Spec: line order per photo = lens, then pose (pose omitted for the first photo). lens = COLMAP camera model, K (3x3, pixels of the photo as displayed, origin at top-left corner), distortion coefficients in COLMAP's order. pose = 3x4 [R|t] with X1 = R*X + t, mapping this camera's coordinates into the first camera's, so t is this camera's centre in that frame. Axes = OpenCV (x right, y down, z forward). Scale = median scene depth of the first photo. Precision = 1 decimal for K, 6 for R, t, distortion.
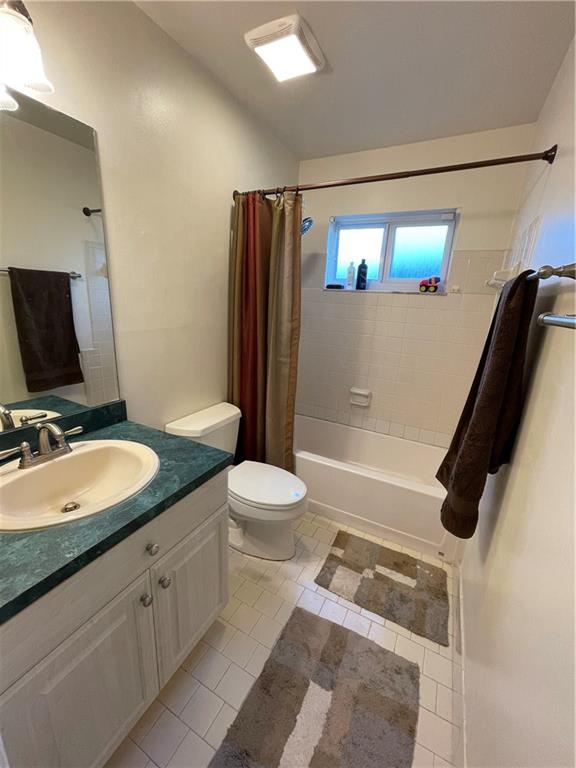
lens RADIAL K [[315.4, 0, 288.0], [0, 315.4, 384.0], [0, 0, 1]] dist [-0.000302, -0.000017]
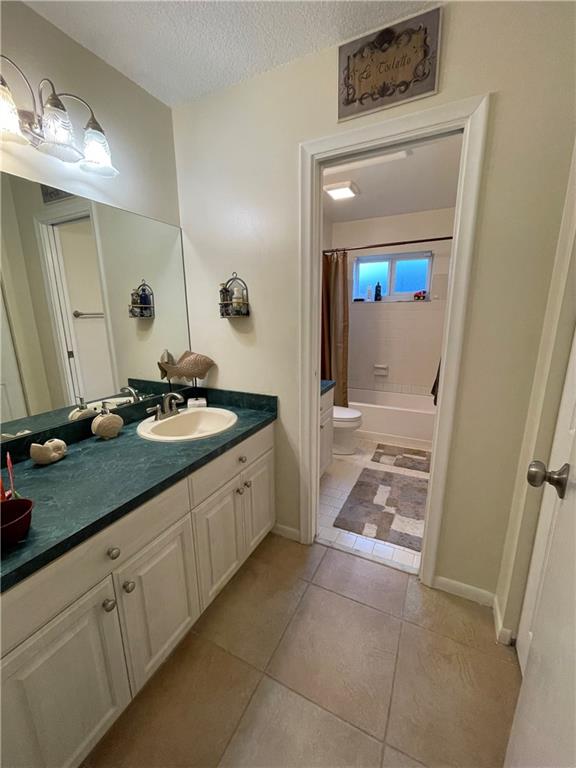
lens RADIAL K [[315.4, 0, 288.0], [0, 315.4, 384.0], [0, 0, 1]] dist [-0.000302, -0.000017]
pose [[0.997750, -0.066922, 0.004002, -0.329046], [0.067021, 0.997143, -0.034843, 0.187599], [-0.001659, 0.035033, 0.999385, -0.747271]]
